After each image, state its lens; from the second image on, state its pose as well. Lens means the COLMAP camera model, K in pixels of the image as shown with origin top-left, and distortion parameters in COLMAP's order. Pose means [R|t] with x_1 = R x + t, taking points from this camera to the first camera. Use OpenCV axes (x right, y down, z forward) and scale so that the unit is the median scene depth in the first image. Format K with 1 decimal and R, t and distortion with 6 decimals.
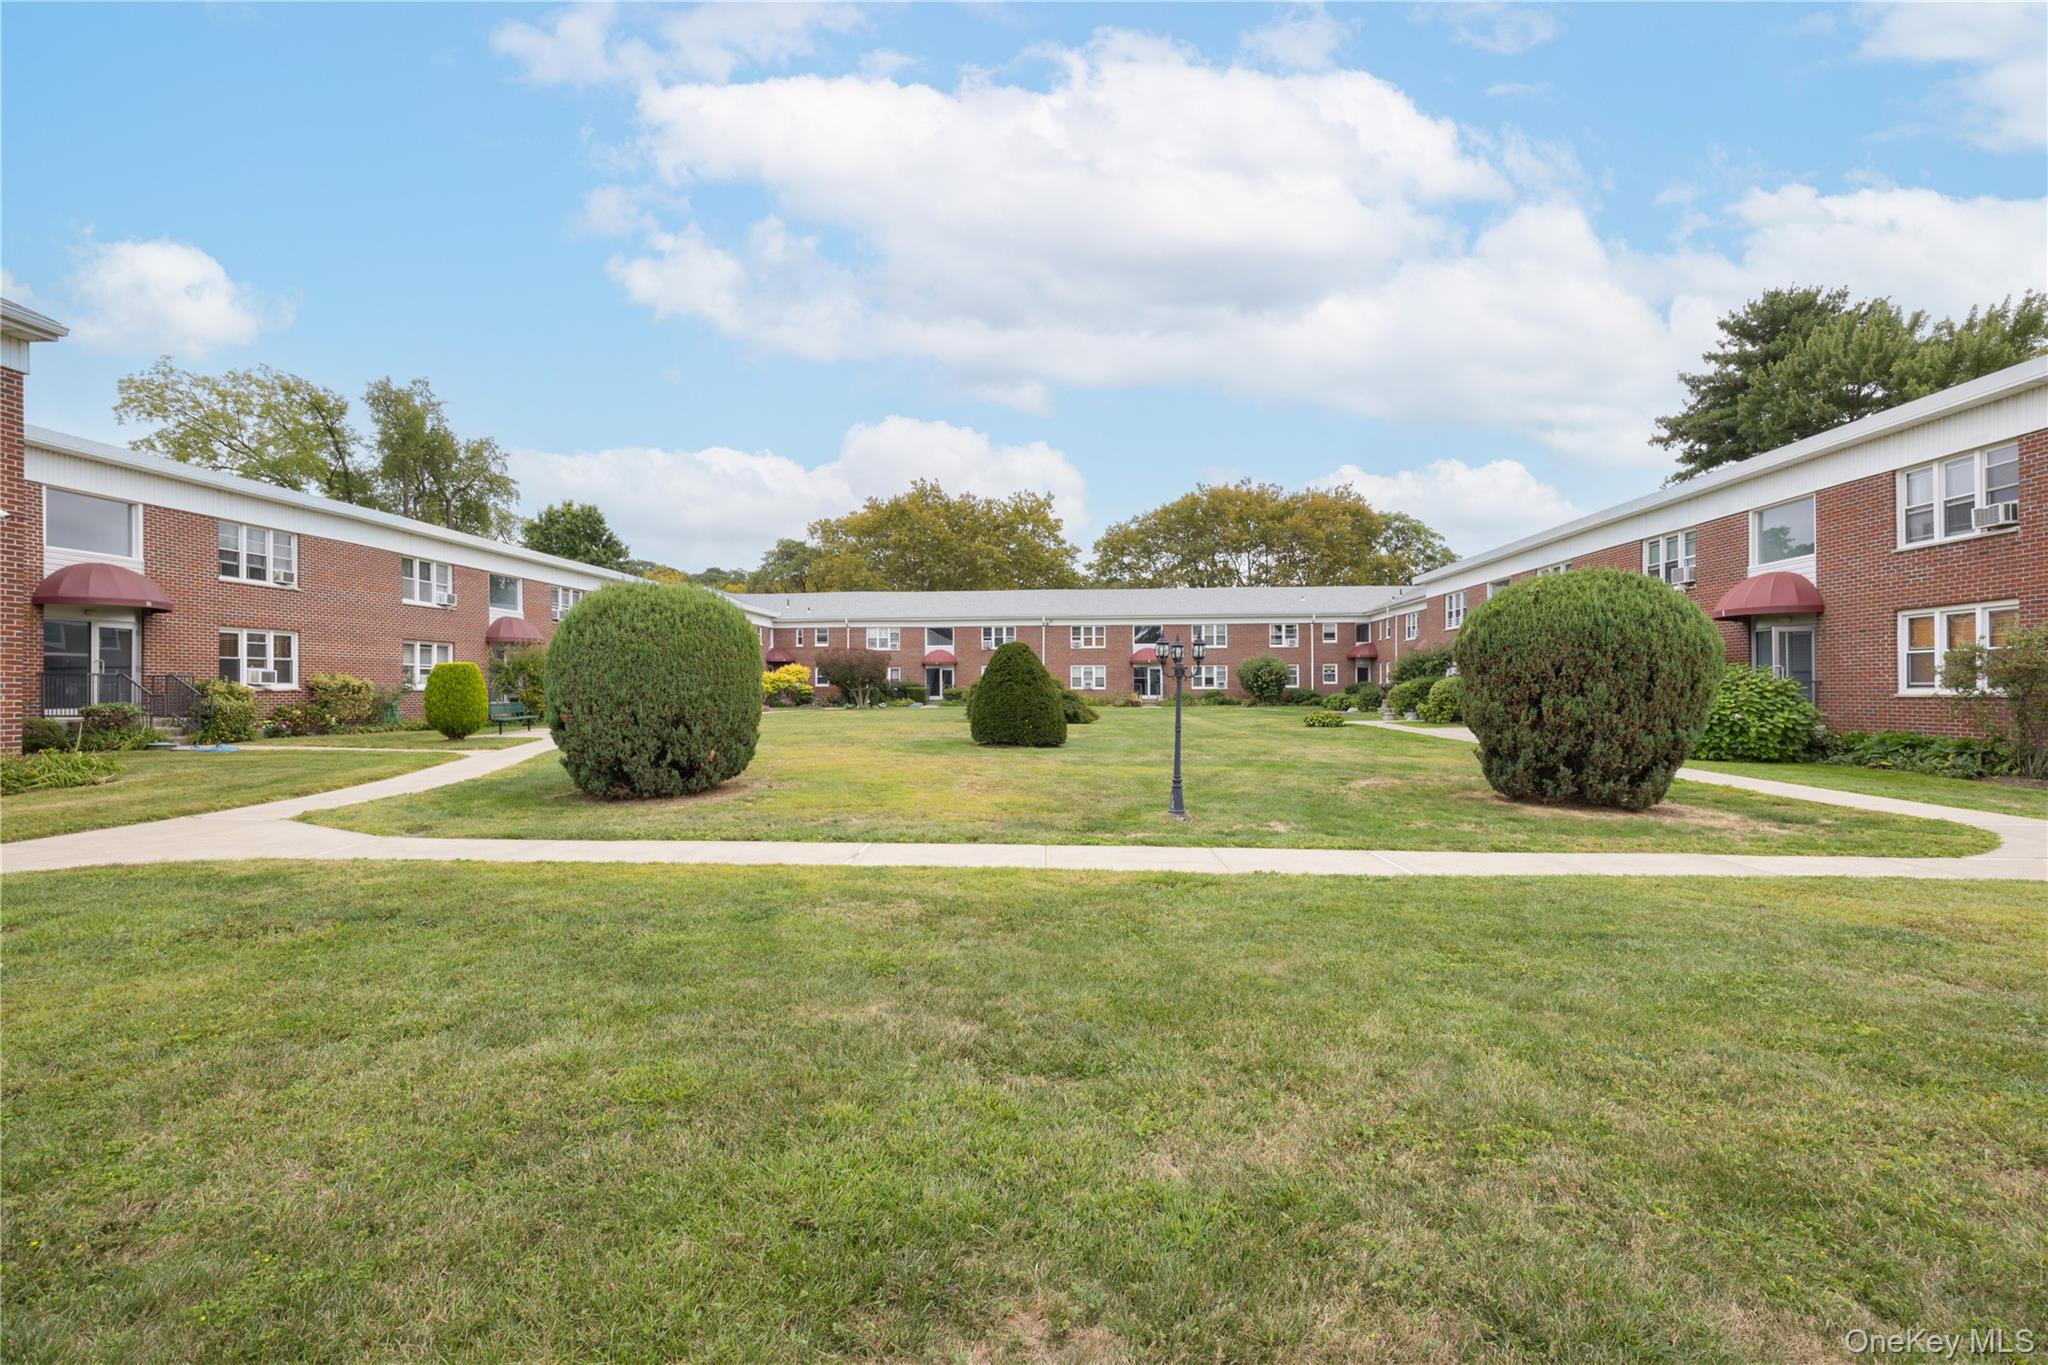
lens RADIAL K [[943.5, 0, 1013.2], [0, 943.5, 687.5], [0, 0, 1]] dist [0.021174, -0.000061]
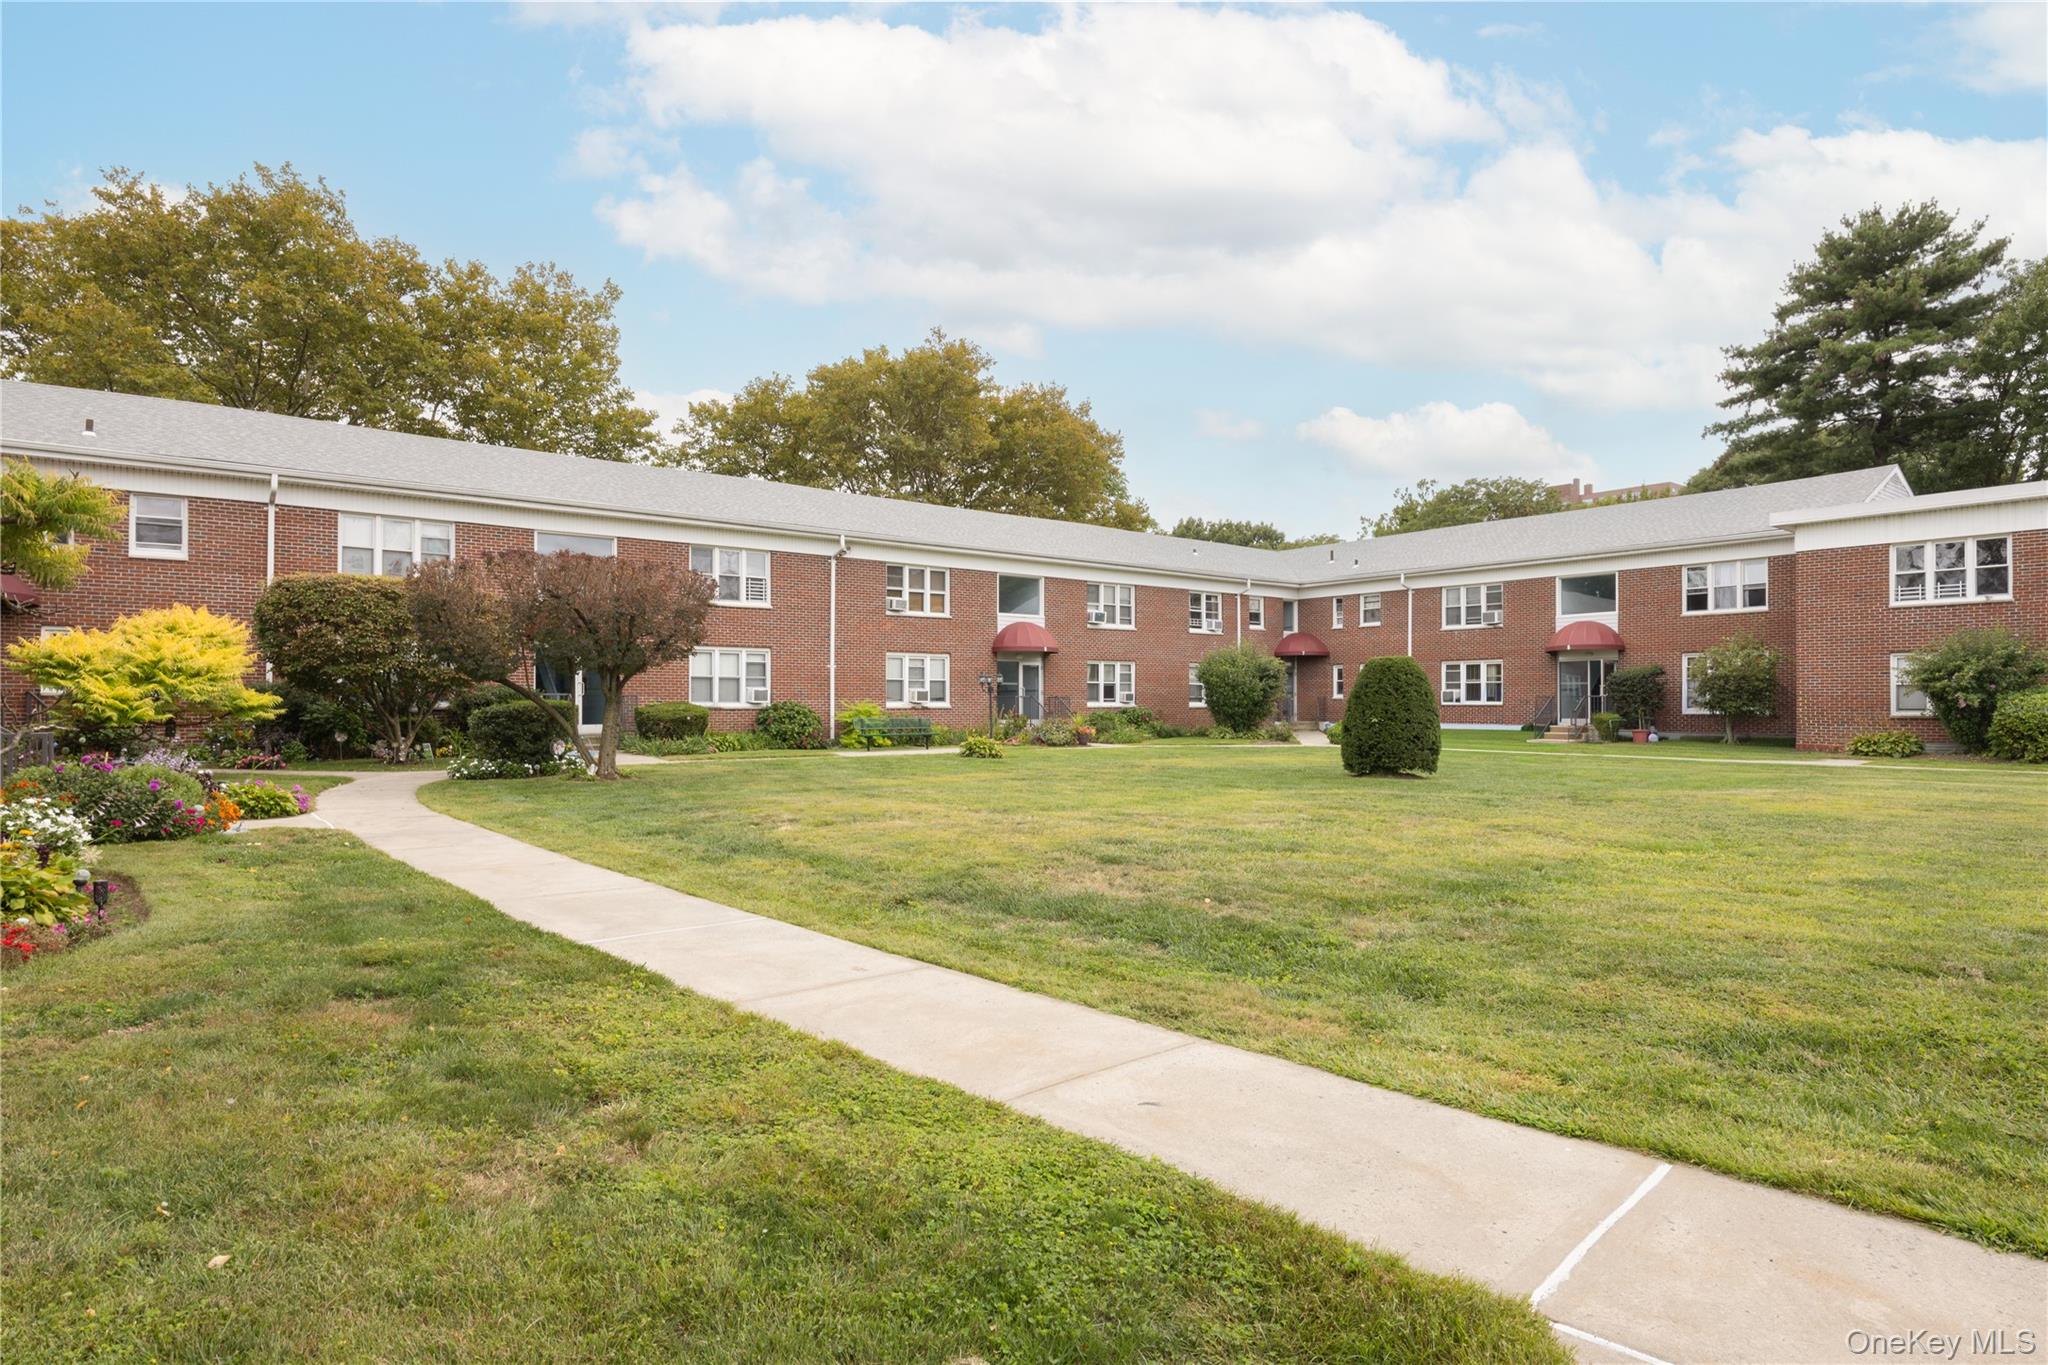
lens RADIAL K [[1148.9, 0, 1027.2], [0, 1148.9, 688.7], [0, 0, 1]] dist [0.013907, -0.000951]
pose [[0.710152, 0.012815, 0.703932, -0.272183], [-0.003727, 0.999889, -0.014443, 0.000956], [-0.704039, 0.007633, 0.710121, 0.579005]]
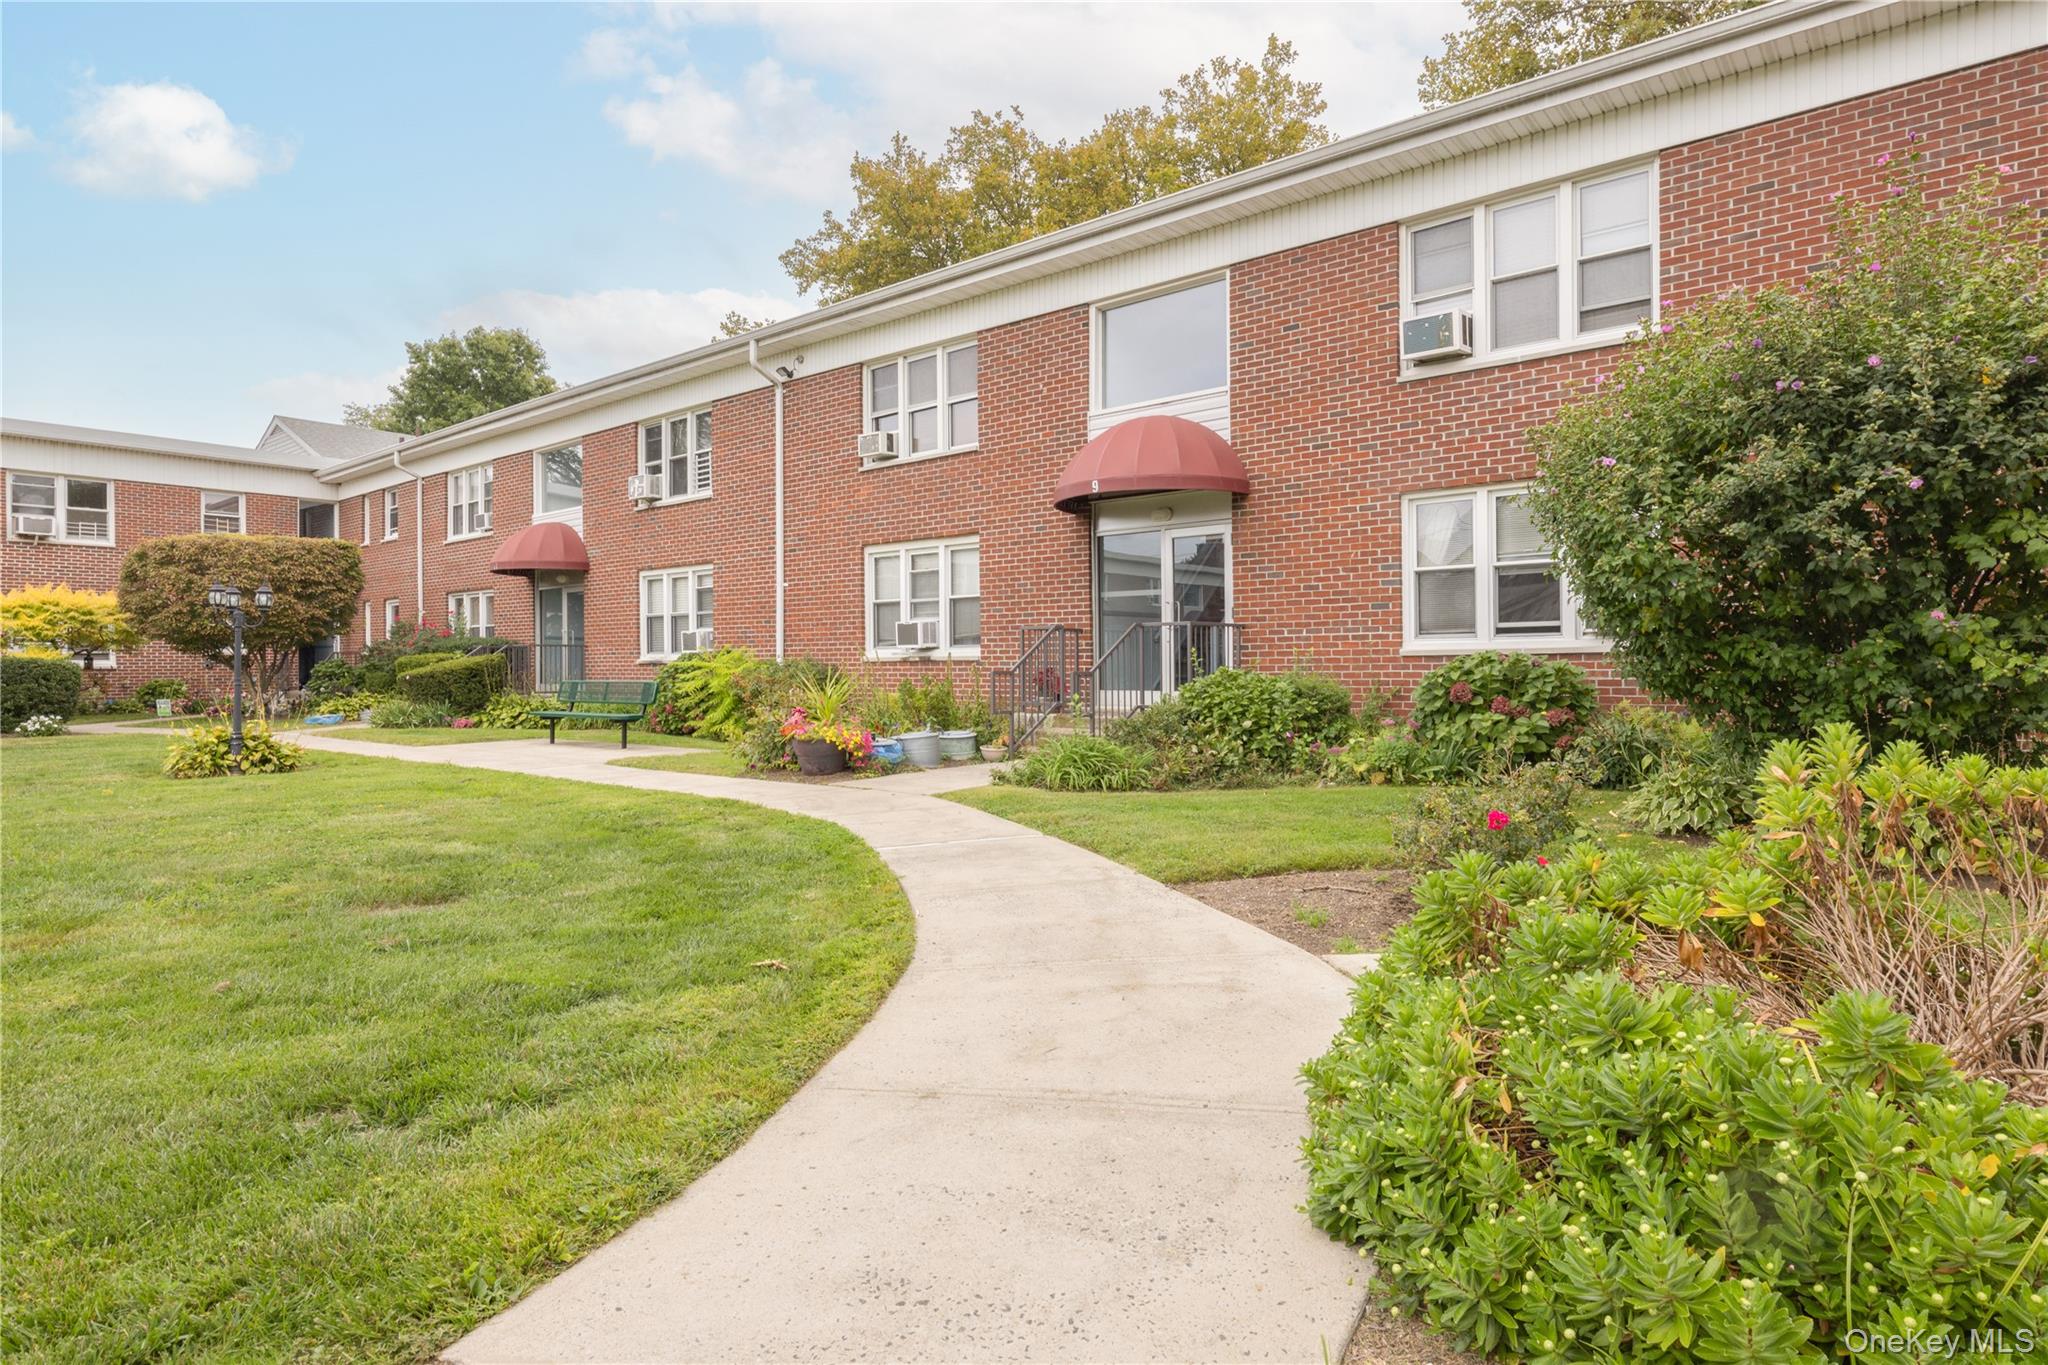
lens RADIAL K [[1148.9, 0, 1013.1], [0, 1148.9, 673.6], [0, 0, 1]] dist [0.013907, -0.000951]
pose [[0.812044, 0.003671, -0.583585, 0.246195], [0.007098, 0.999844, 0.016166, 0.001354], [0.583553, -0.017270, 0.811891, 0.813712]]
